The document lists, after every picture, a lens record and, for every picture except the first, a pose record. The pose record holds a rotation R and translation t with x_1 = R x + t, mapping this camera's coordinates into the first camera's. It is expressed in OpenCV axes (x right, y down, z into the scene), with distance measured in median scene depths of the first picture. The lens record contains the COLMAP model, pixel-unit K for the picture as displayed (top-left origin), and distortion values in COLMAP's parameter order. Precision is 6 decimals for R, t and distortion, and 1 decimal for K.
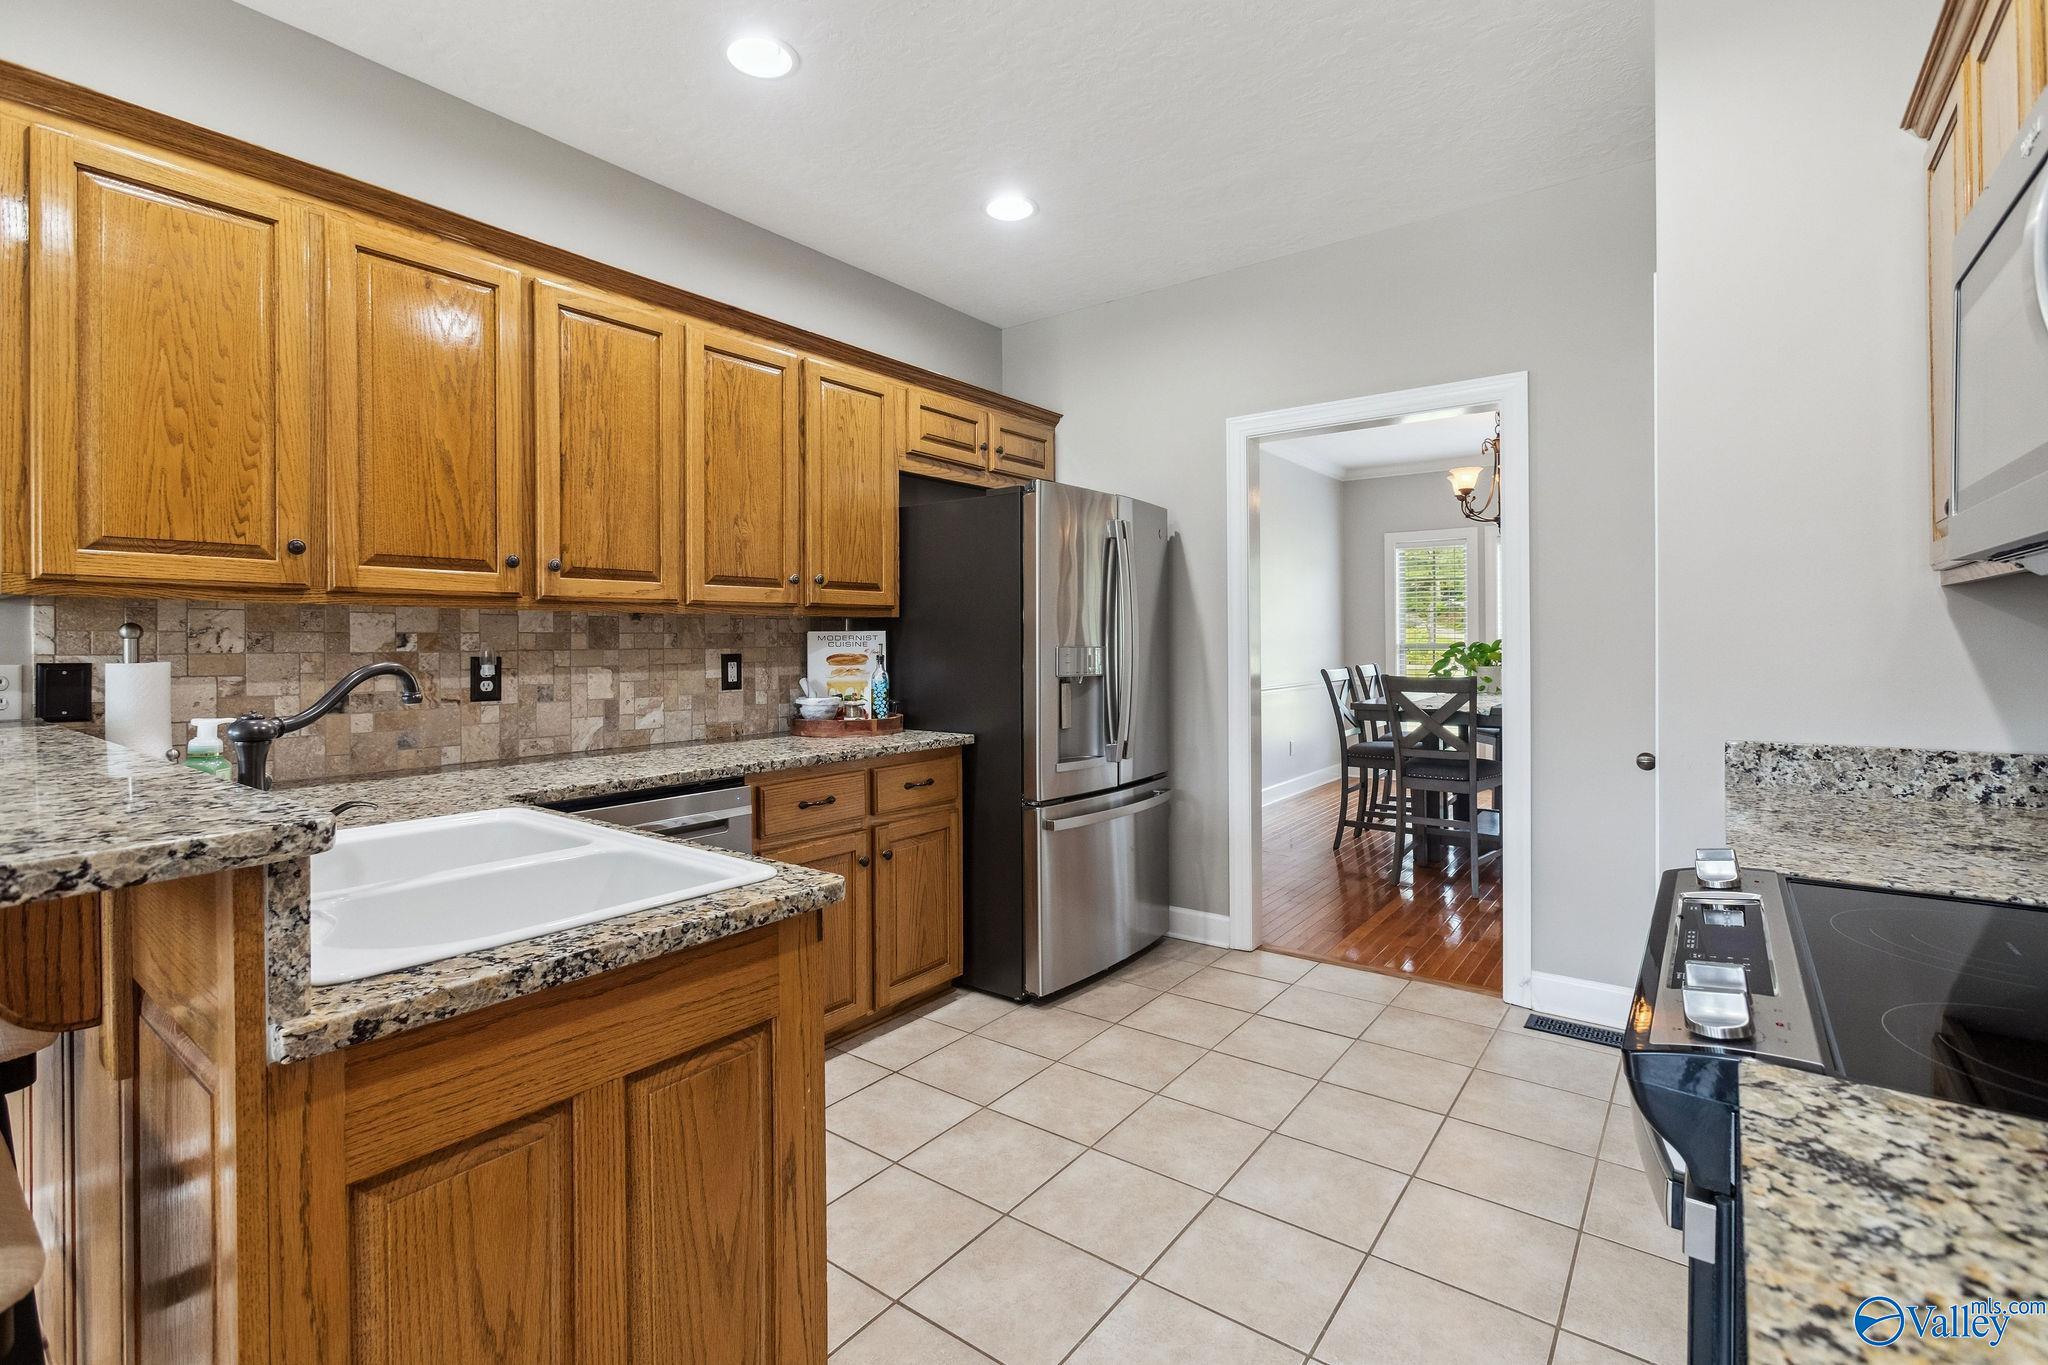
lens RADIAL K [[921.7, 0, 1018.9], [0, 921.7, 650.4], [0, 0, 1]] dist [-0.030055, 0.024026]
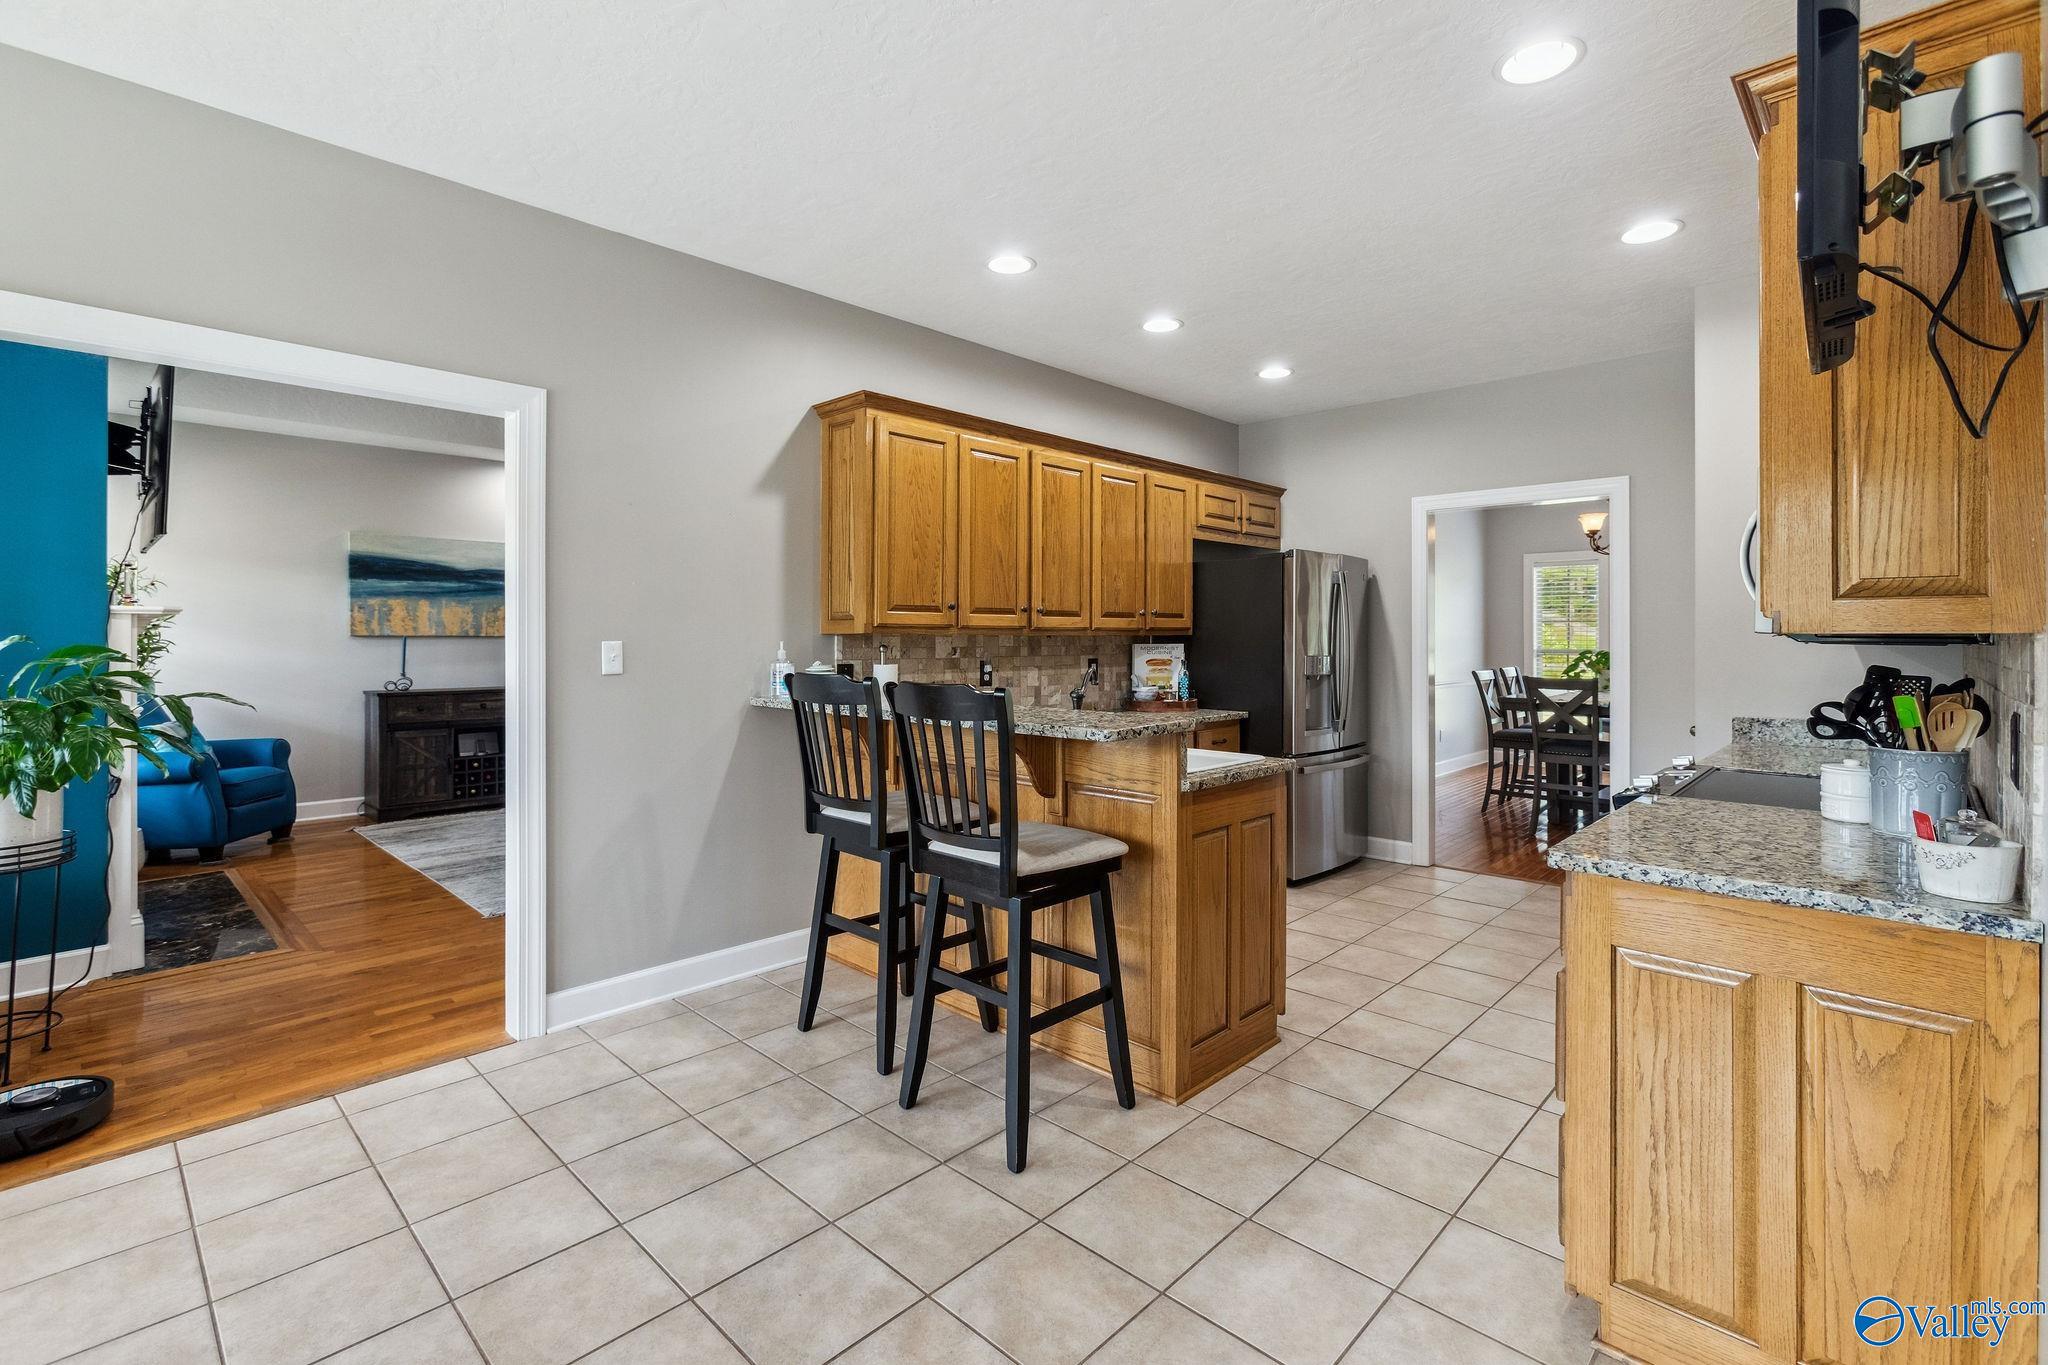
lens RADIAL K [[922.1, 0, 1036.9], [0, 922.1, 644.2], [0, 0, 1]] dist [-0.002129, 0.000224]
pose [[0.994662, 0.007355, -0.102924, -0.226689], [-0.007444, 0.999972, -0.000478, -0.017849], [0.102918, 0.001242, 0.994689, -0.540426]]
